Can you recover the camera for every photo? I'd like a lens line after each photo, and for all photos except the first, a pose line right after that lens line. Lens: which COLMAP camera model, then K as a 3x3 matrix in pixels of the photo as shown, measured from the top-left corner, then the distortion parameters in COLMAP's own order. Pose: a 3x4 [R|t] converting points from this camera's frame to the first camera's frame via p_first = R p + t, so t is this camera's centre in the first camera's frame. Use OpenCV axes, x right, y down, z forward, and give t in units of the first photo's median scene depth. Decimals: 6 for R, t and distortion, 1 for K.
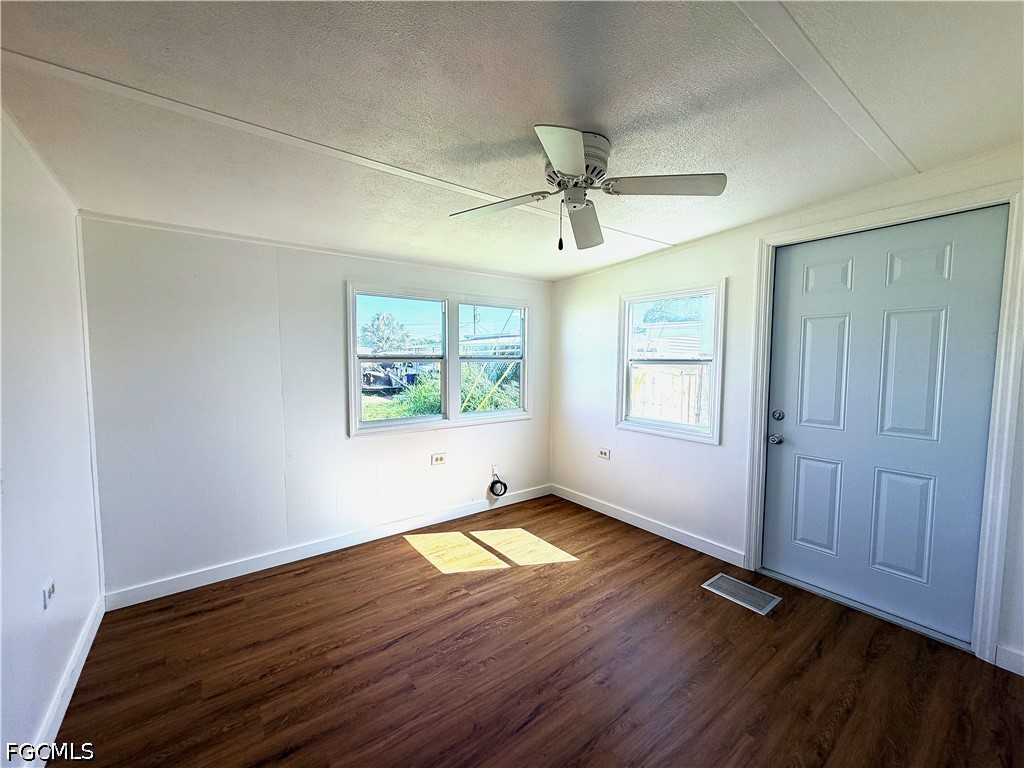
lens RADIAL K [[409.9, 0, 507.0], [0, 409.9, 384.8], [0, 0, 1]] dist [0.001273, 0.000456]
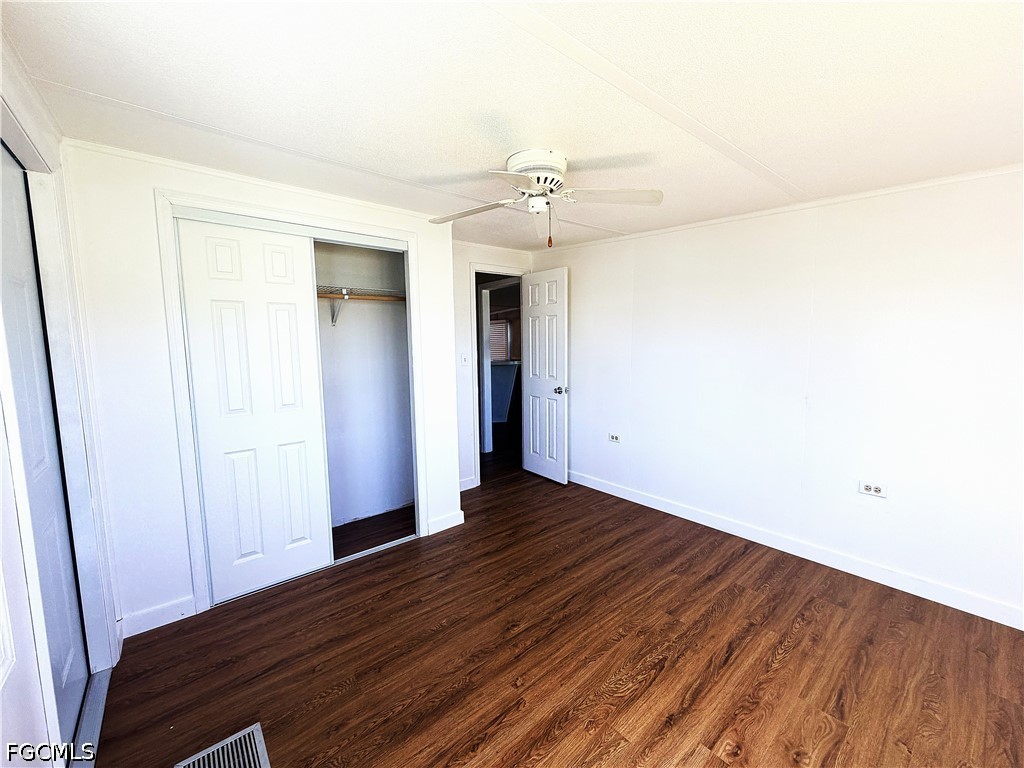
lens RADIAL K [[409.9, 0, 509.3], [0, 409.9, 382.4], [0, 0, 1]] dist [0.001273, 0.000456]
pose [[-0.998477, 0.019796, -0.051486, 0.207237], [0.010789, 0.985443, 0.169664, -0.106437], [0.054096, 0.168850, -0.984156, 1.452381]]
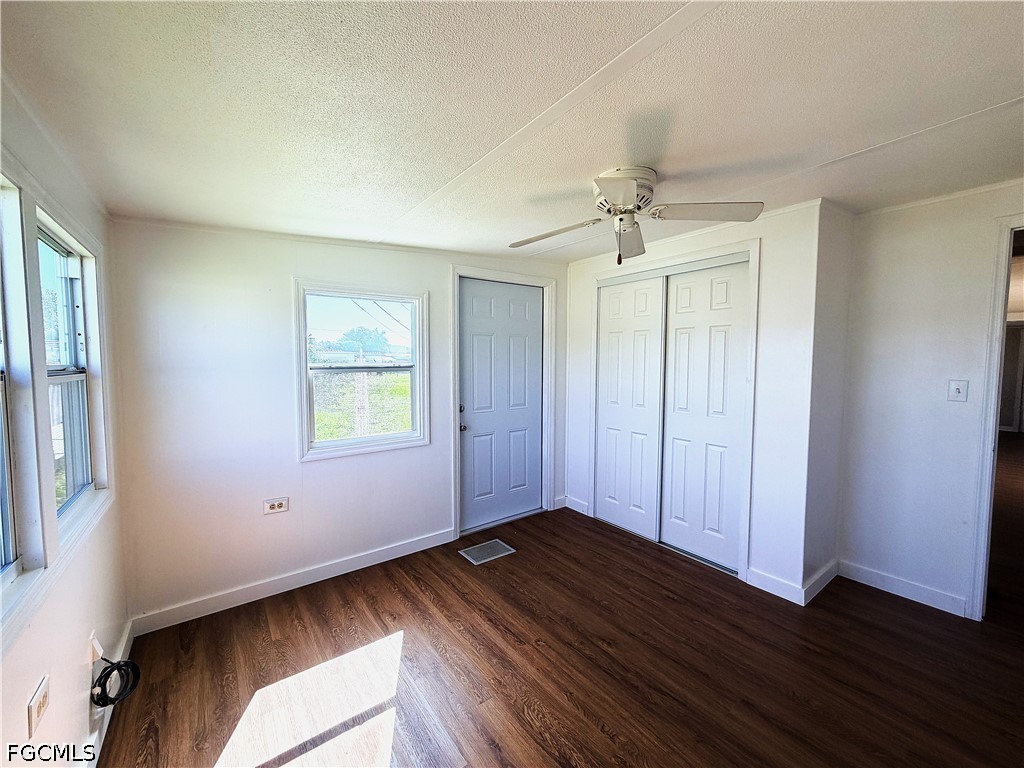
lens RADIAL K [[409.9, 0, 509.7], [0, 409.9, 383.2], [0, 0, 1]] dist [0.001273, 0.000456]
pose [[0.005120, -0.059587, 0.998210, -0.639592], [0.072004, 0.995654, 0.059065, -0.072182], [-0.997391, 0.071572, 0.009388, 0.874681]]
